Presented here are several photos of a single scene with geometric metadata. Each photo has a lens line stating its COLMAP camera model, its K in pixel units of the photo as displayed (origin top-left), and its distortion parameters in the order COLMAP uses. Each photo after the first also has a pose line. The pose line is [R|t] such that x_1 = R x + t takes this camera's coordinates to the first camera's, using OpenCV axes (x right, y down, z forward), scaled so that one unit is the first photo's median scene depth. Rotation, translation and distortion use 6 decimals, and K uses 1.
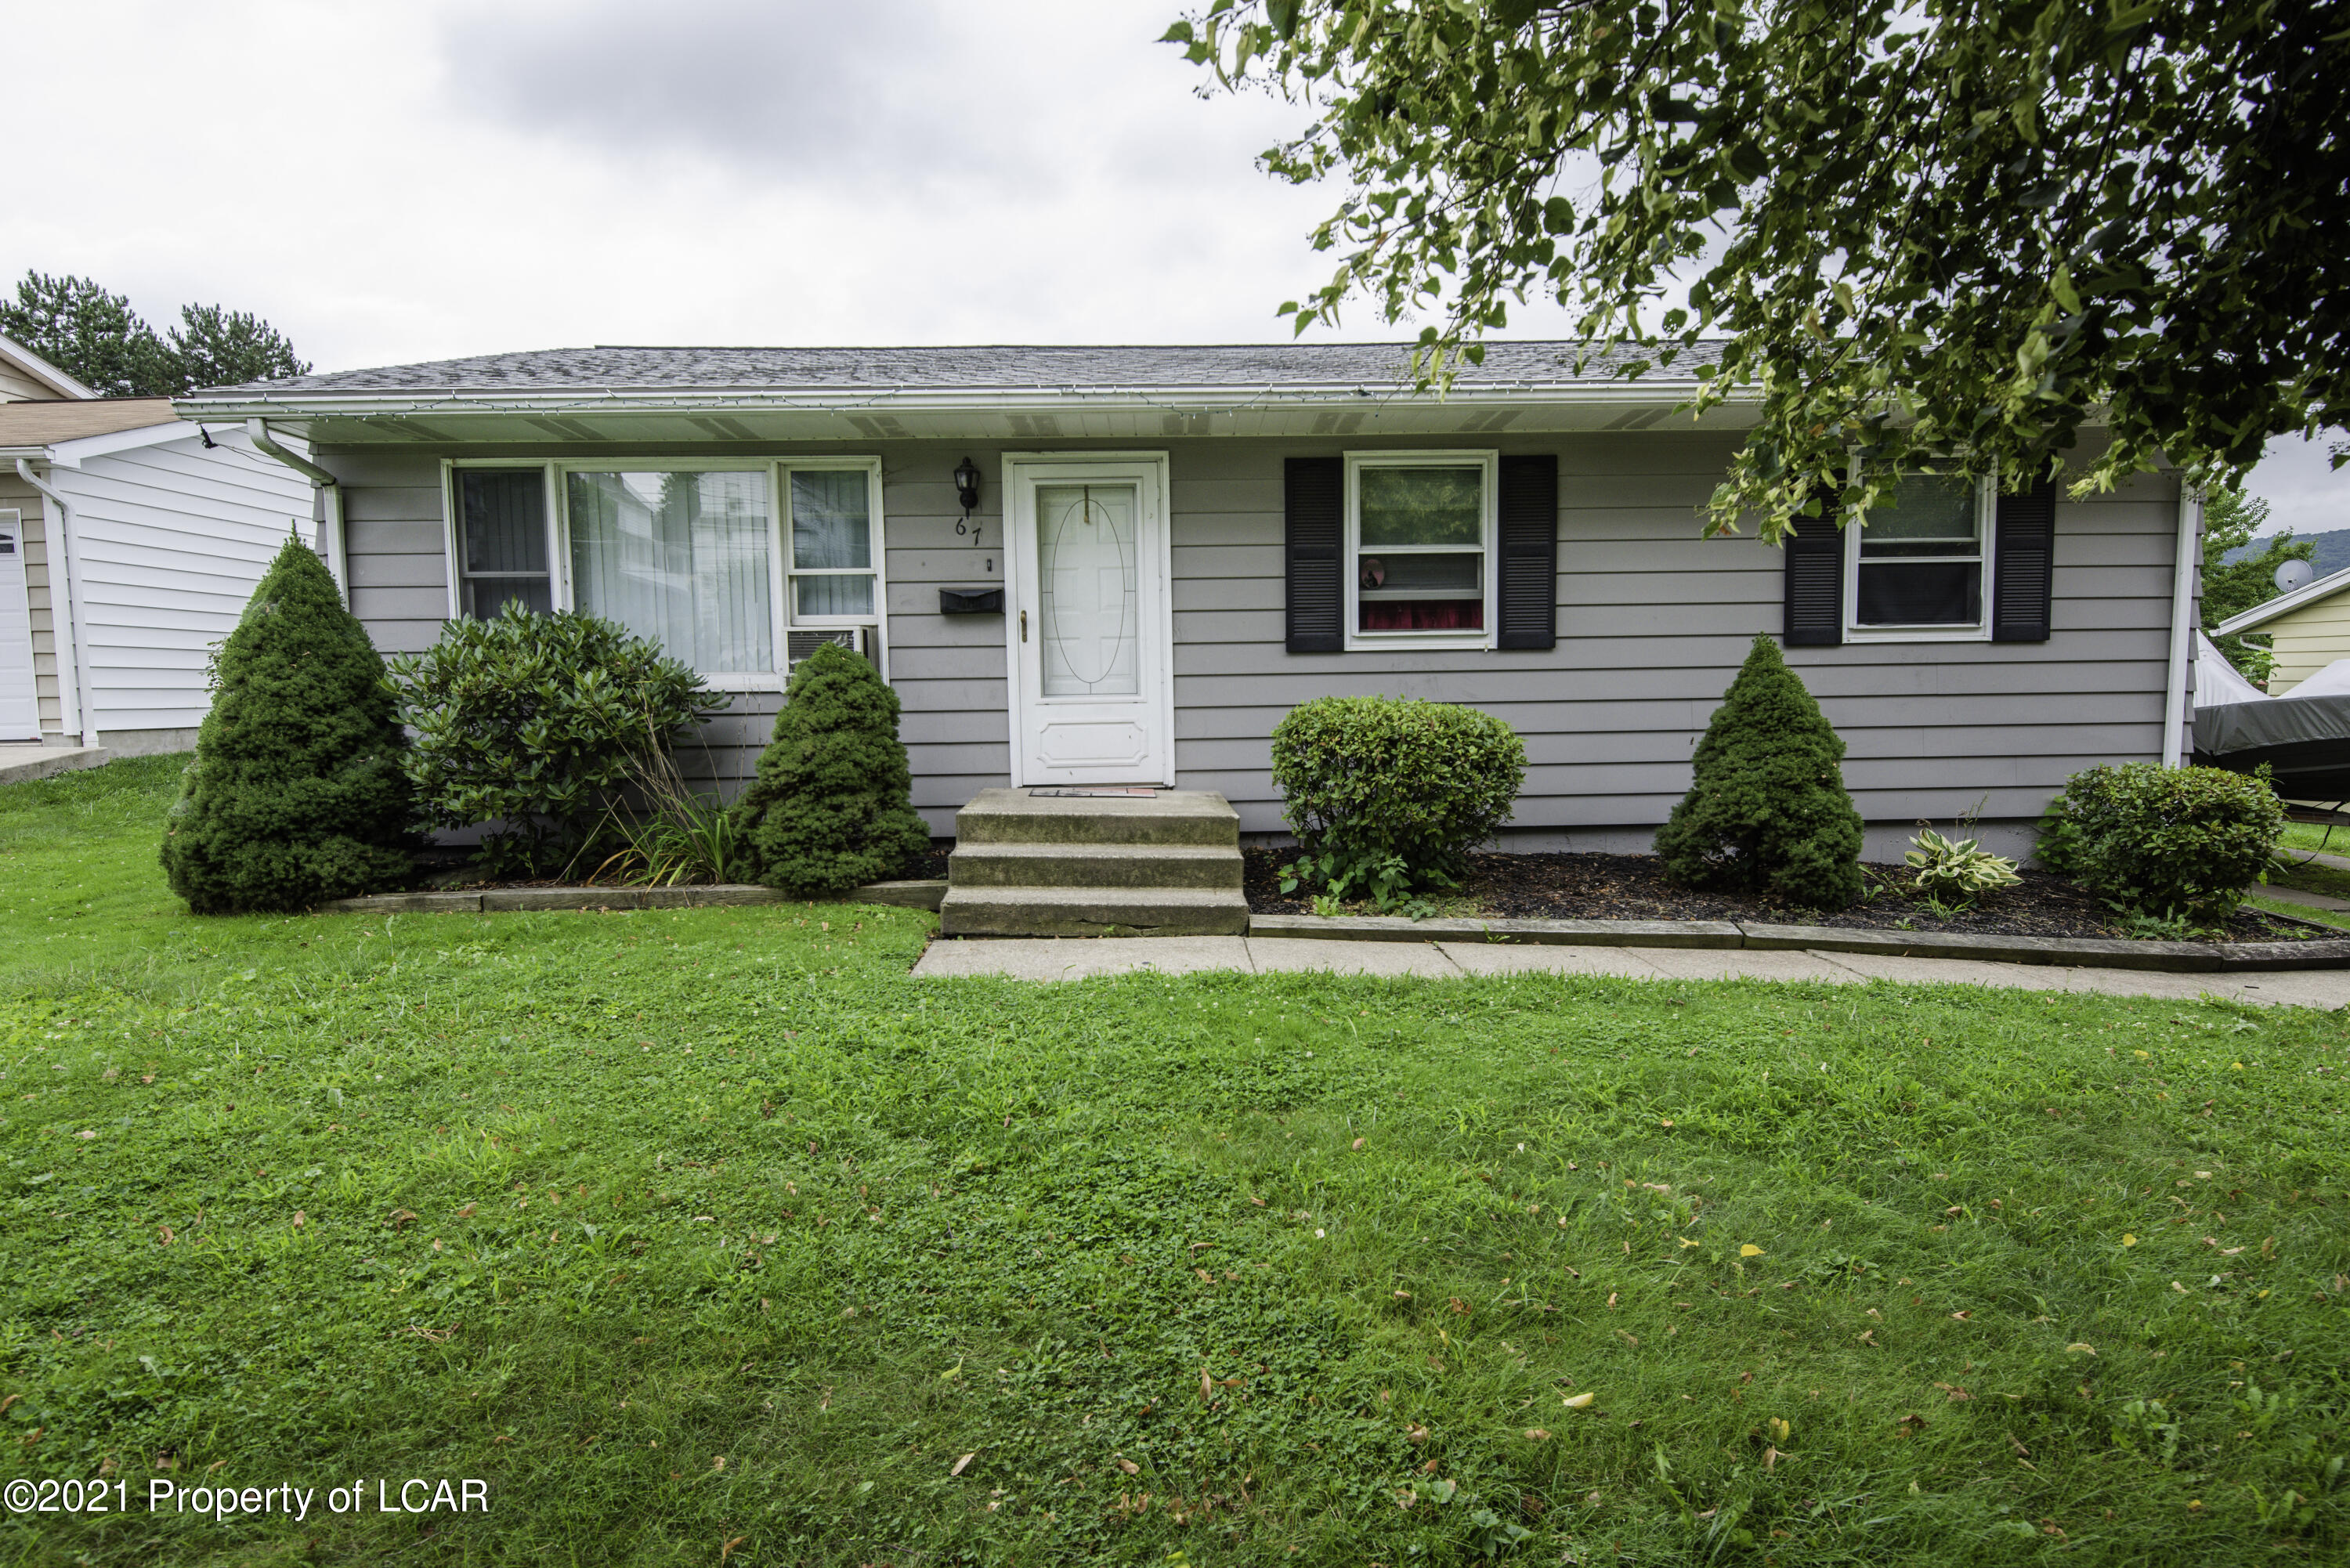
lens RADIAL K [[1229.1, 0, 1164.6], [0, 1229.1, 782.5], [0, 0, 1]] dist [0.002049, -0.002730]
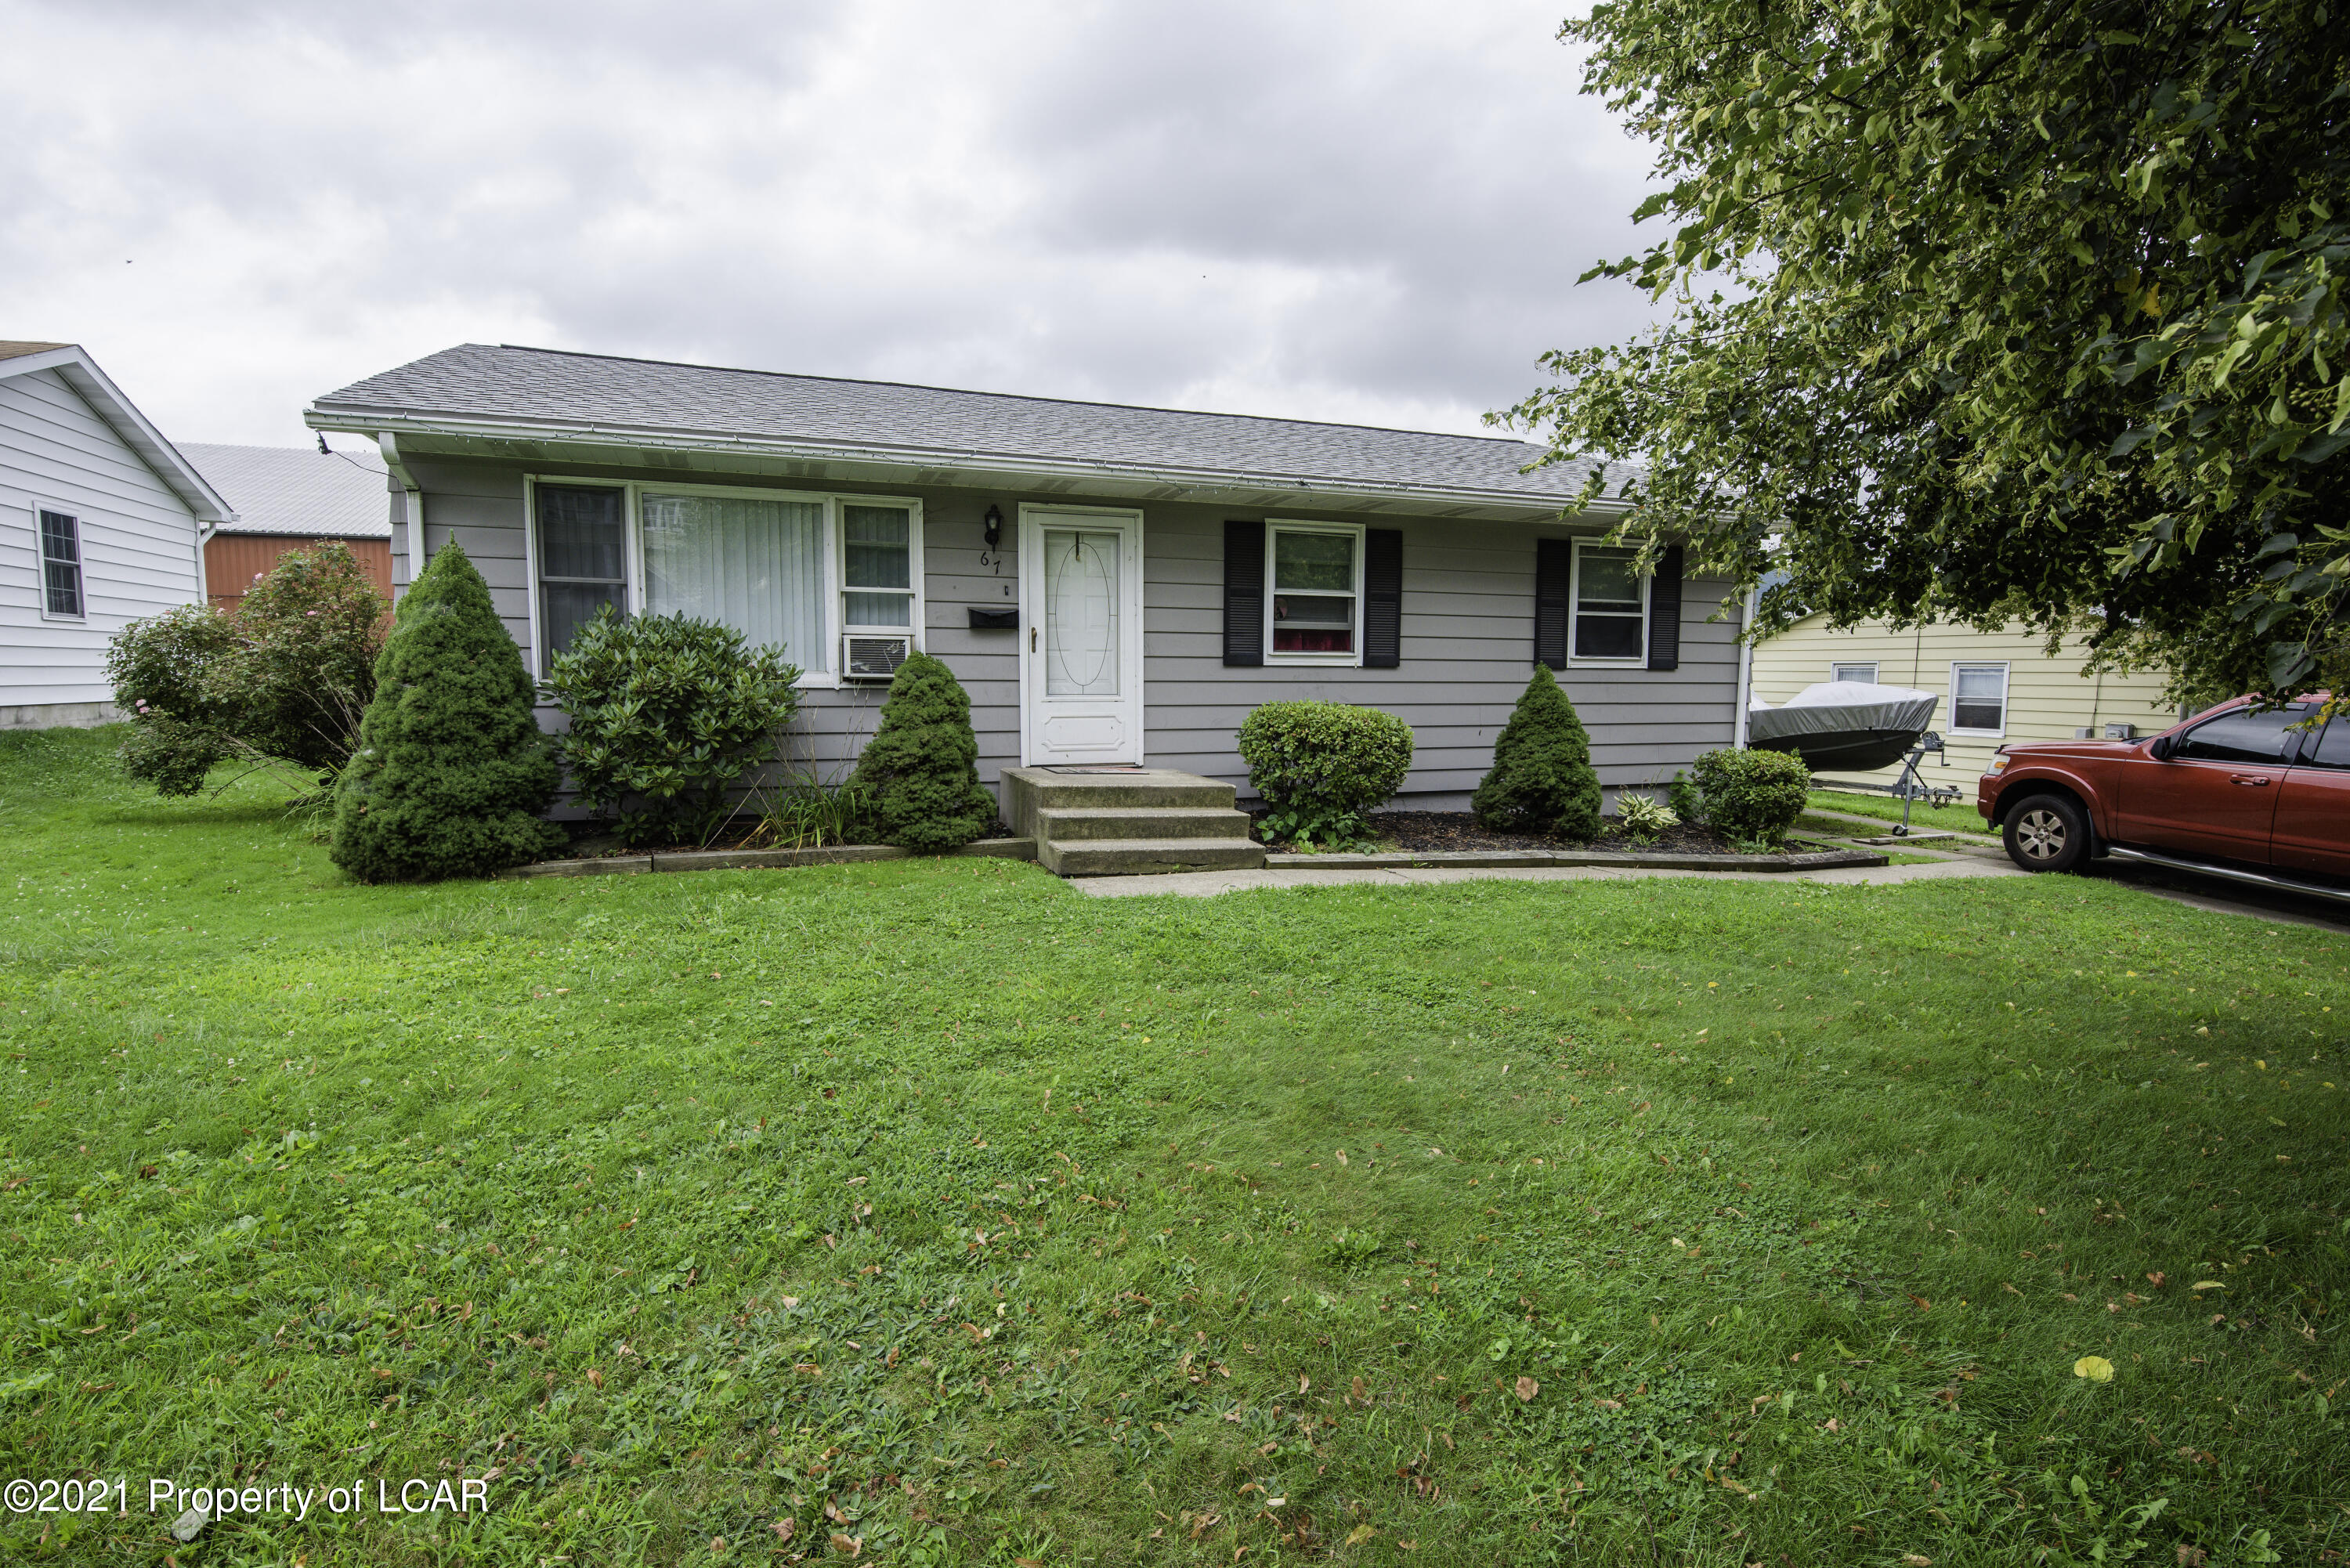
lens RADIAL K [[1200.1, 0, 1190.5], [0, 1200.1, 775.6], [0, 0, 1]] dist [0.000426, 0.000458]
pose [[0.939972, -0.007468, 0.341170, -0.417716], [0.005063, 0.999956, 0.007940, 0.004216], [-0.341214, -0.005736, 0.939968, -0.238883]]
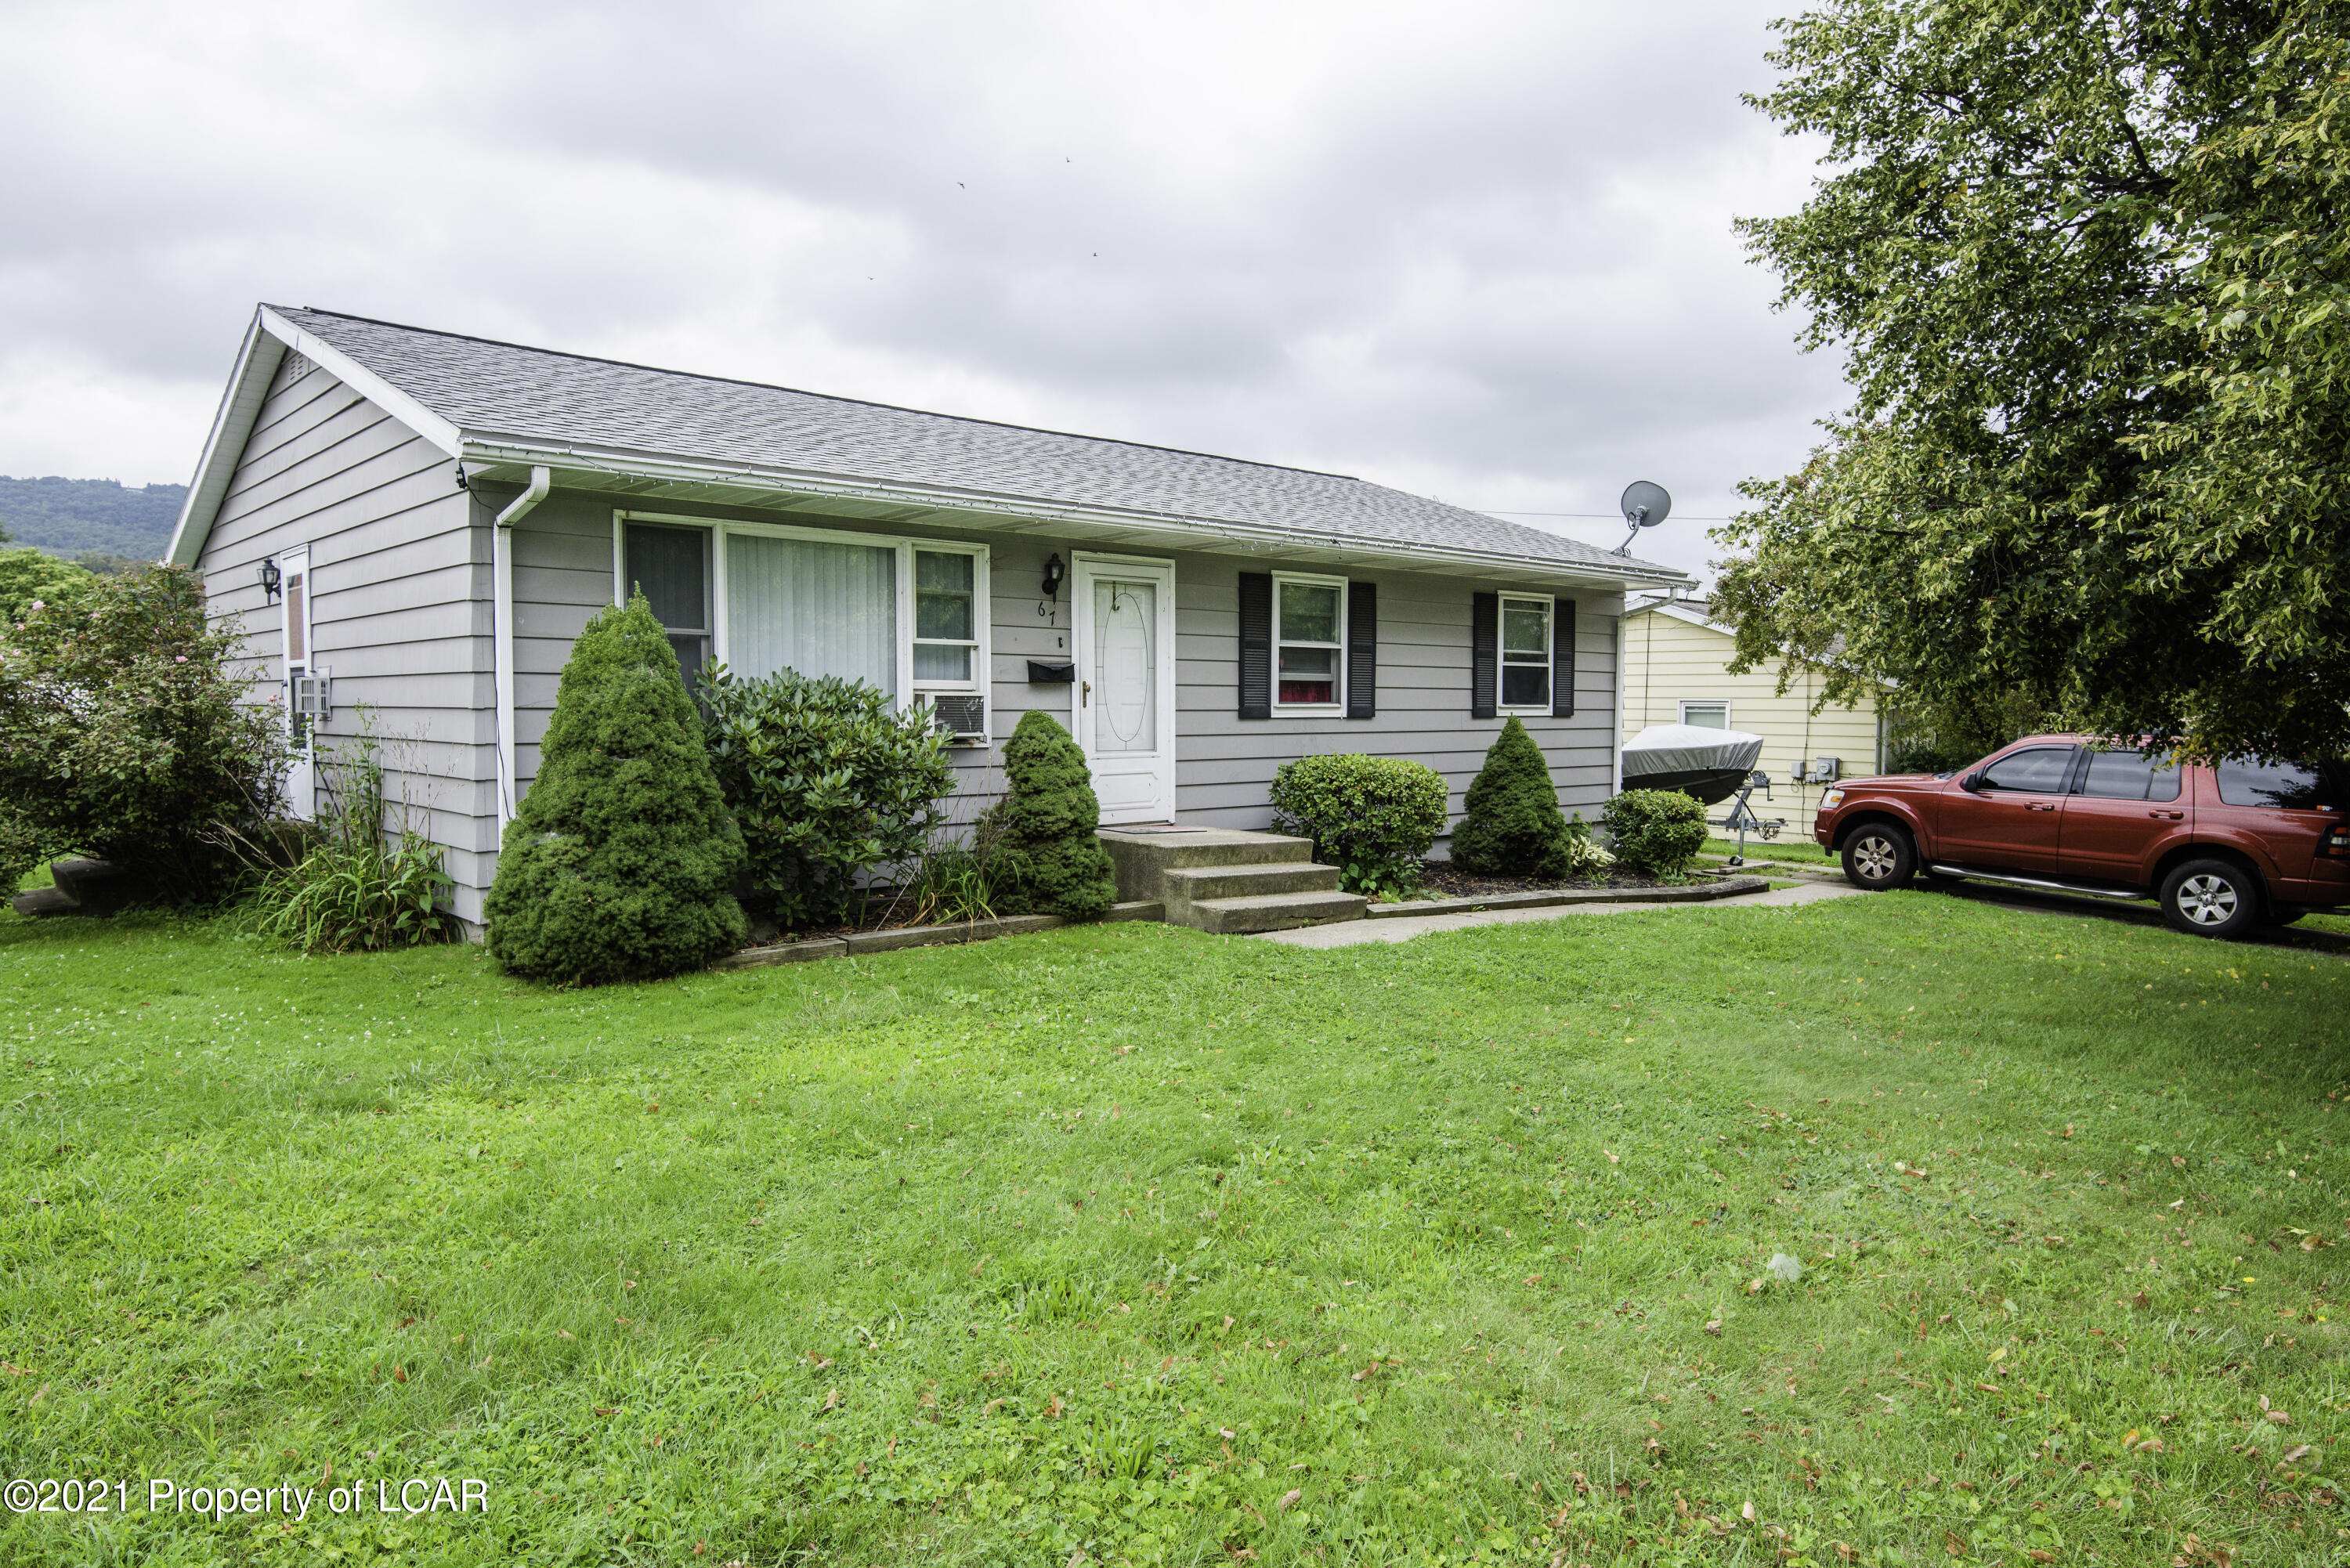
lens RADIAL K [[1459.5, 0, 1163.4], [0, 1459.5, 801.6], [0, 0, 1]] dist [-0.001886, -0.000753]
pose [[0.768020, -0.025128, 0.639933, -1.056108], [0.033910, 0.999424, -0.001452, -0.018515], [-0.639528, 0.022815, 0.768429, -0.161728]]
